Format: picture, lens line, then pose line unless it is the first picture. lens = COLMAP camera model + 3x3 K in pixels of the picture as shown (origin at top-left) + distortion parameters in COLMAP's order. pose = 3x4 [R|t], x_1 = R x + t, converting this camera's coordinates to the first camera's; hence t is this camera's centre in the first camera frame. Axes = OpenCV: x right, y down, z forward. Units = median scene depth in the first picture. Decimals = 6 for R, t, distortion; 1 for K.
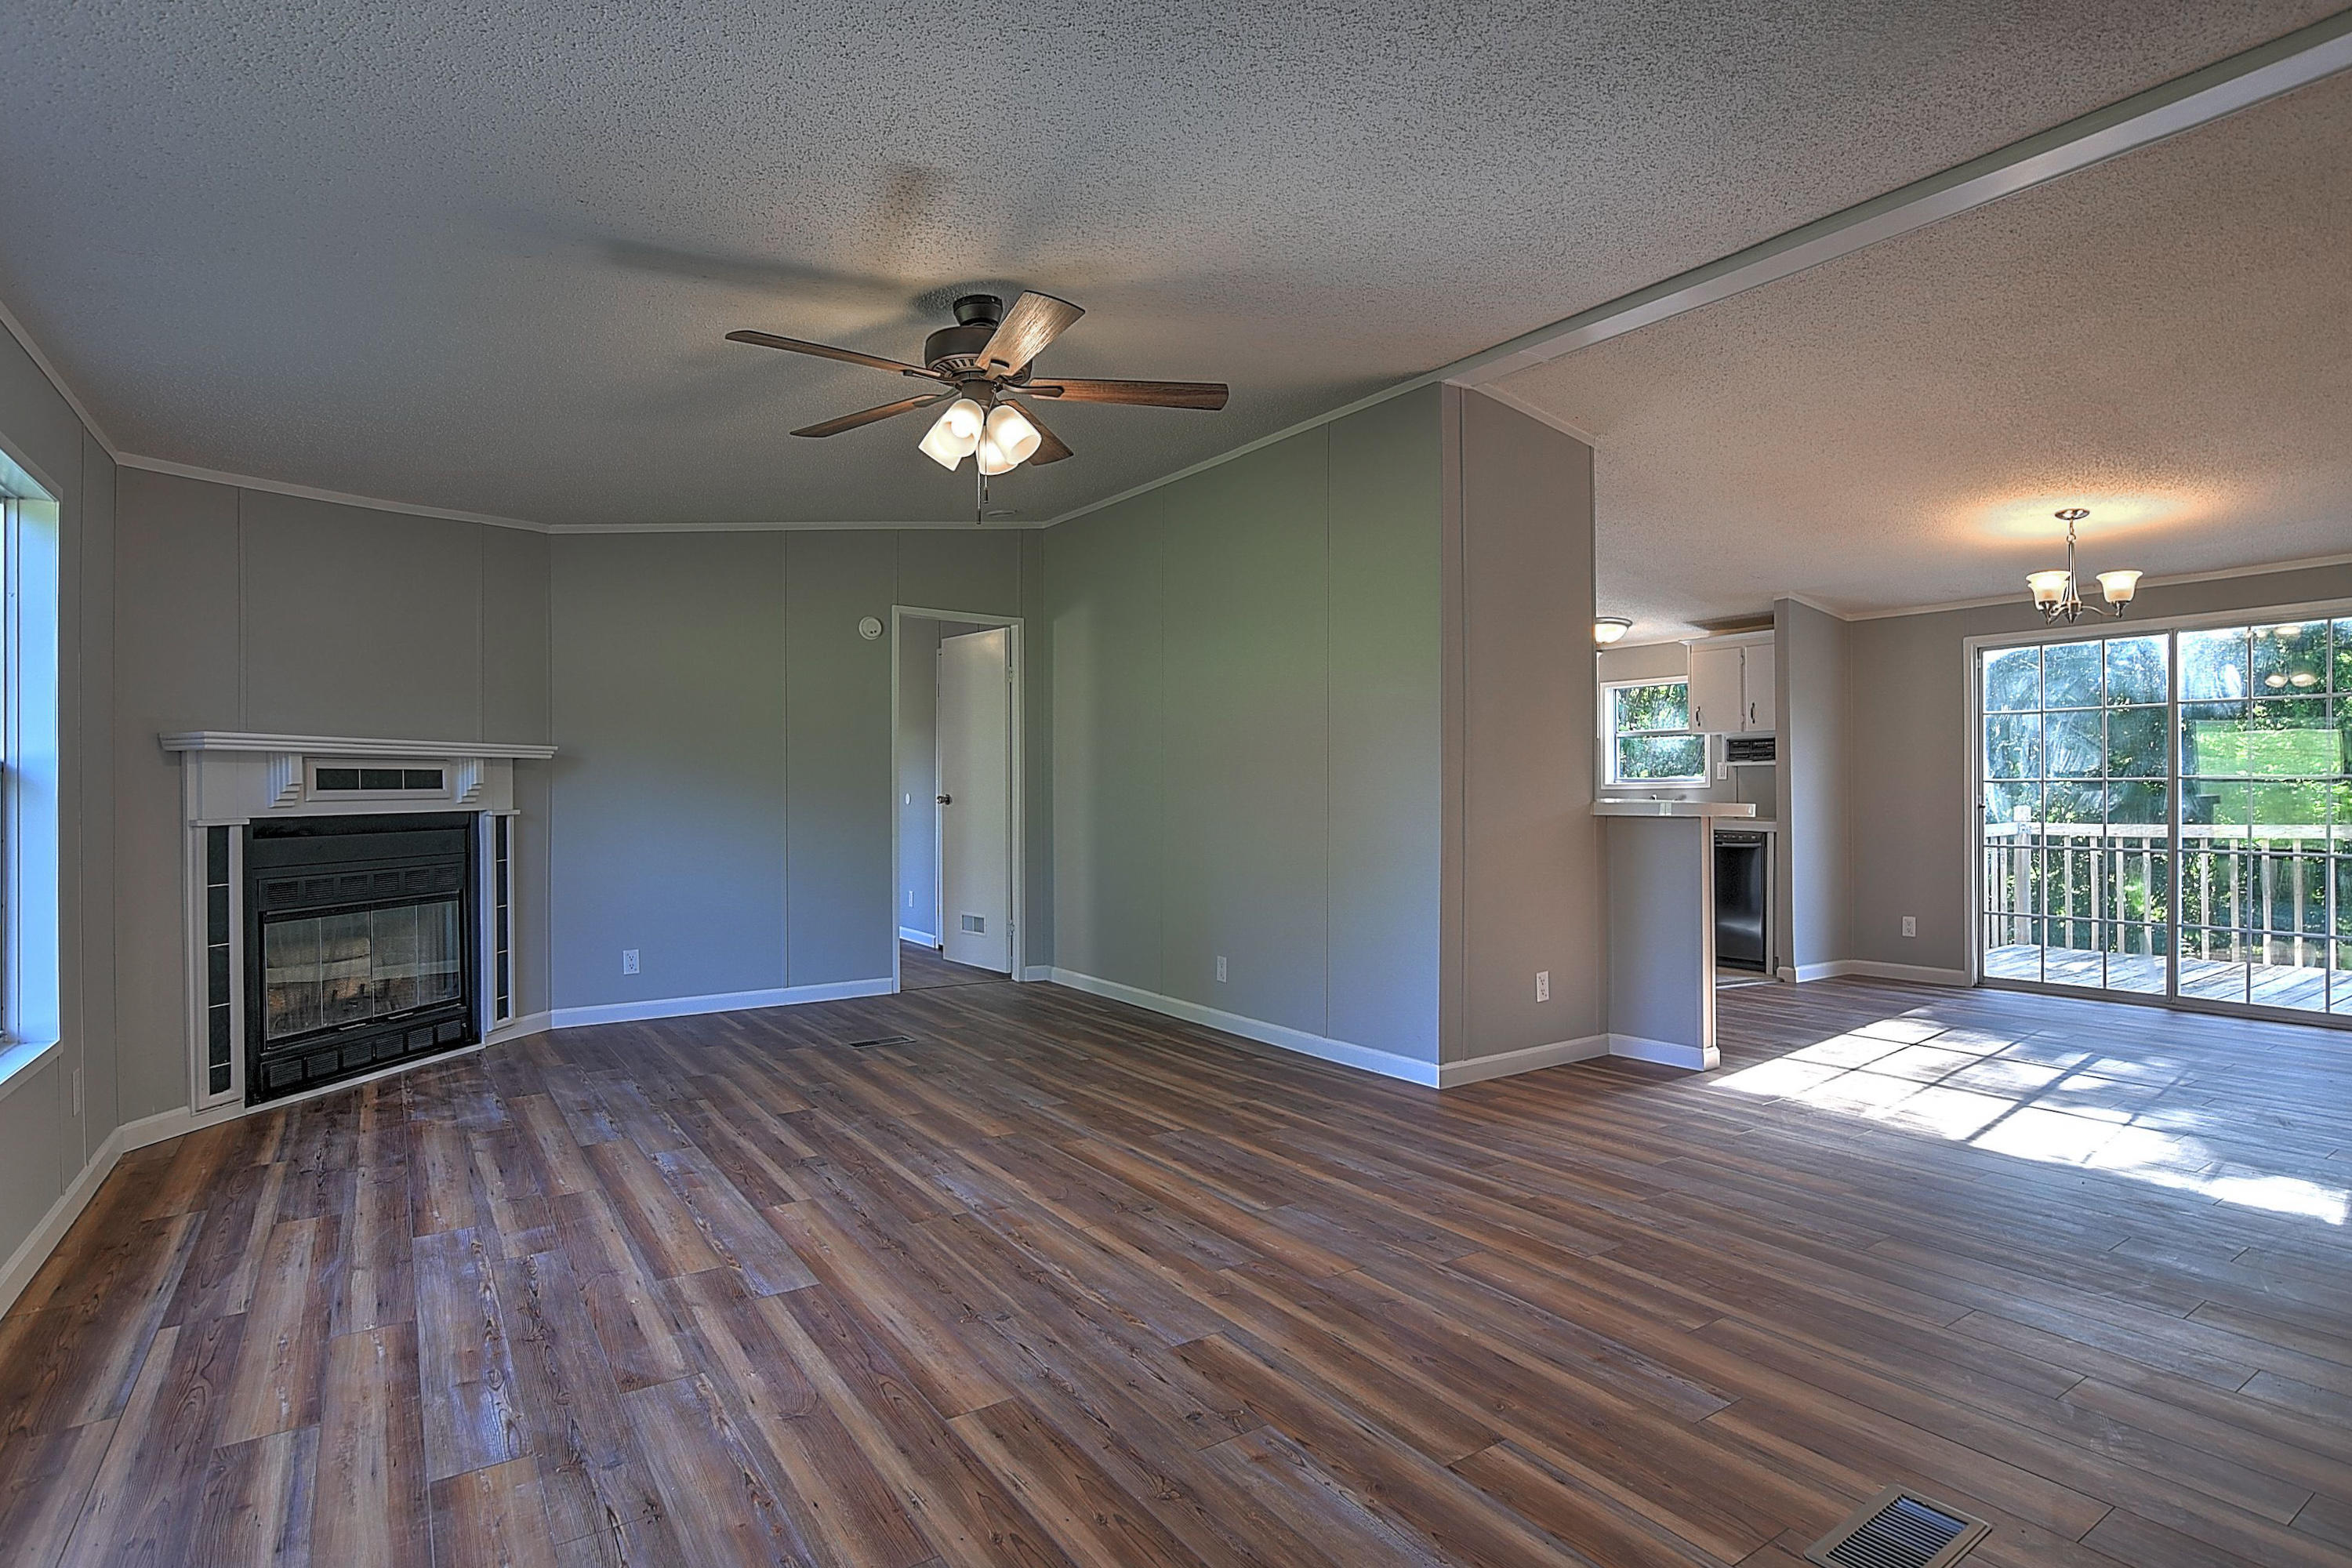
lens RADIAL K [[1172.5, 0, 1173.0], [0, 1172.5, 791.5], [0, 0, 1]] dist [-0.030183, 0.003569]
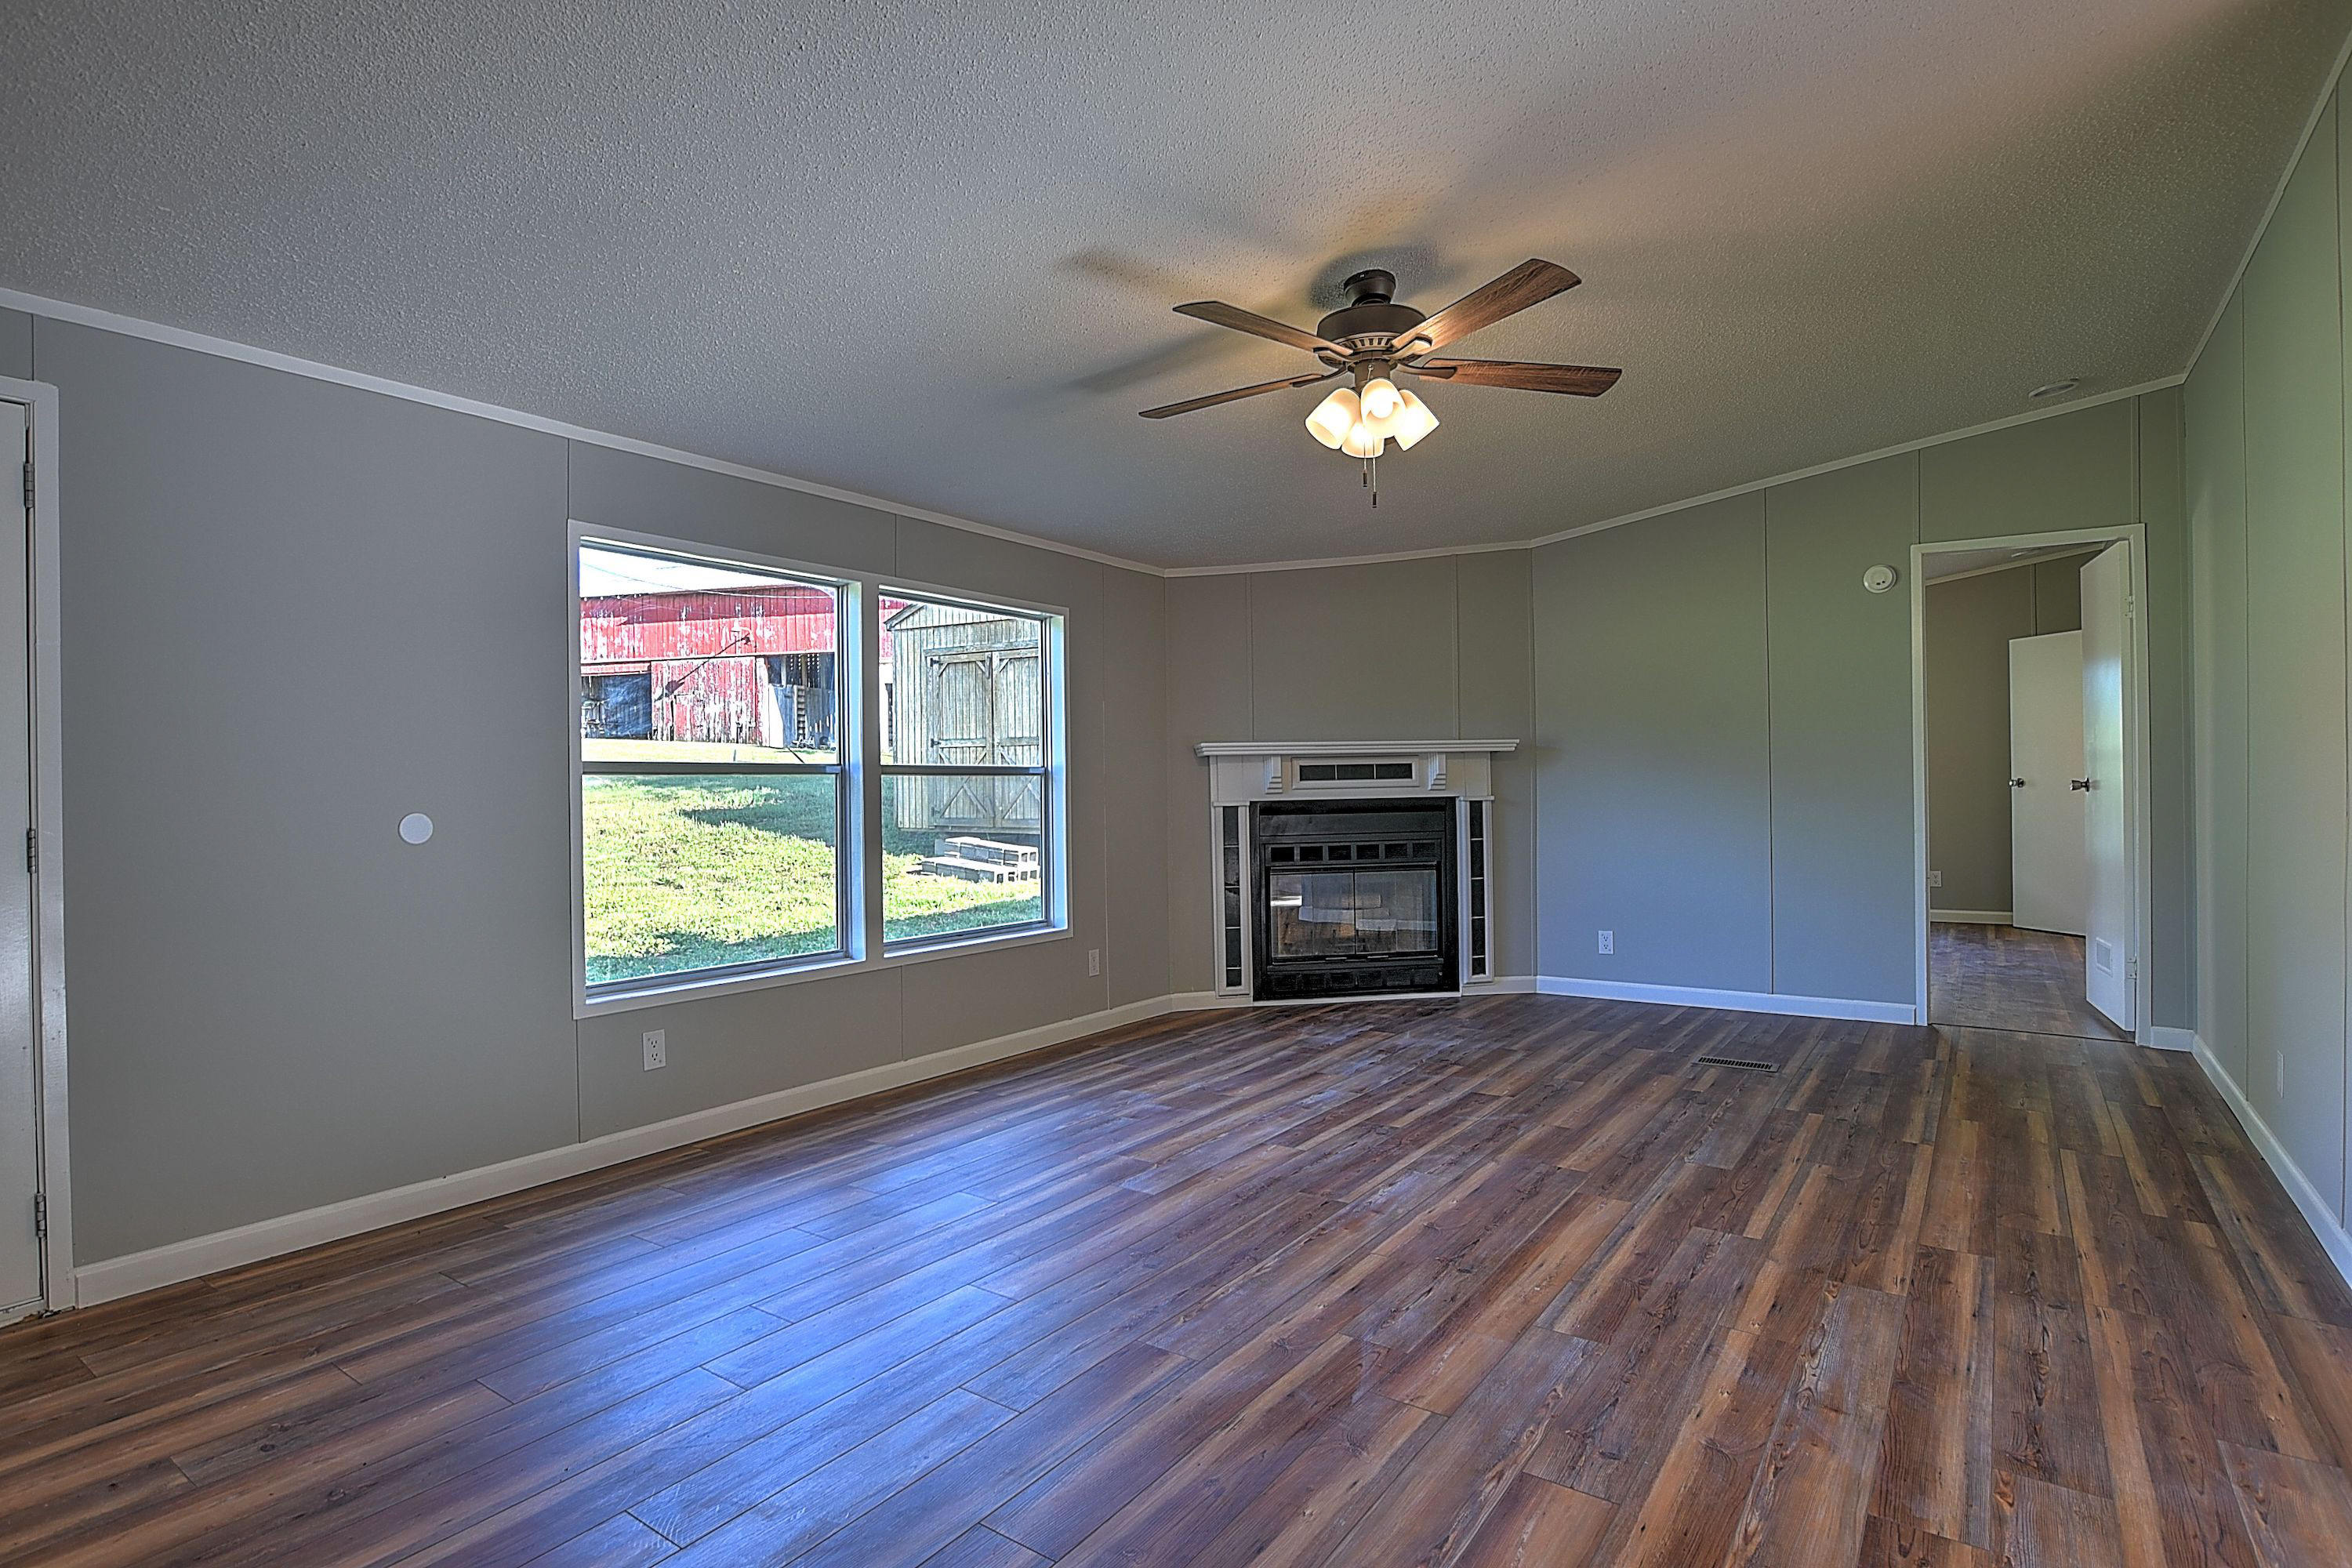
lens RADIAL K [[1172.5, 0, 1171.7], [0, 1172.5, 784.5], [0, 0, 1]] dist [-0.030183, 0.003569]
pose [[0.349263, -0.003214, -0.937019, 0.563895], [0.010894, 0.999940, 0.000631, 0.000735], [0.936961, -0.010428, 0.349277, 0.409805]]
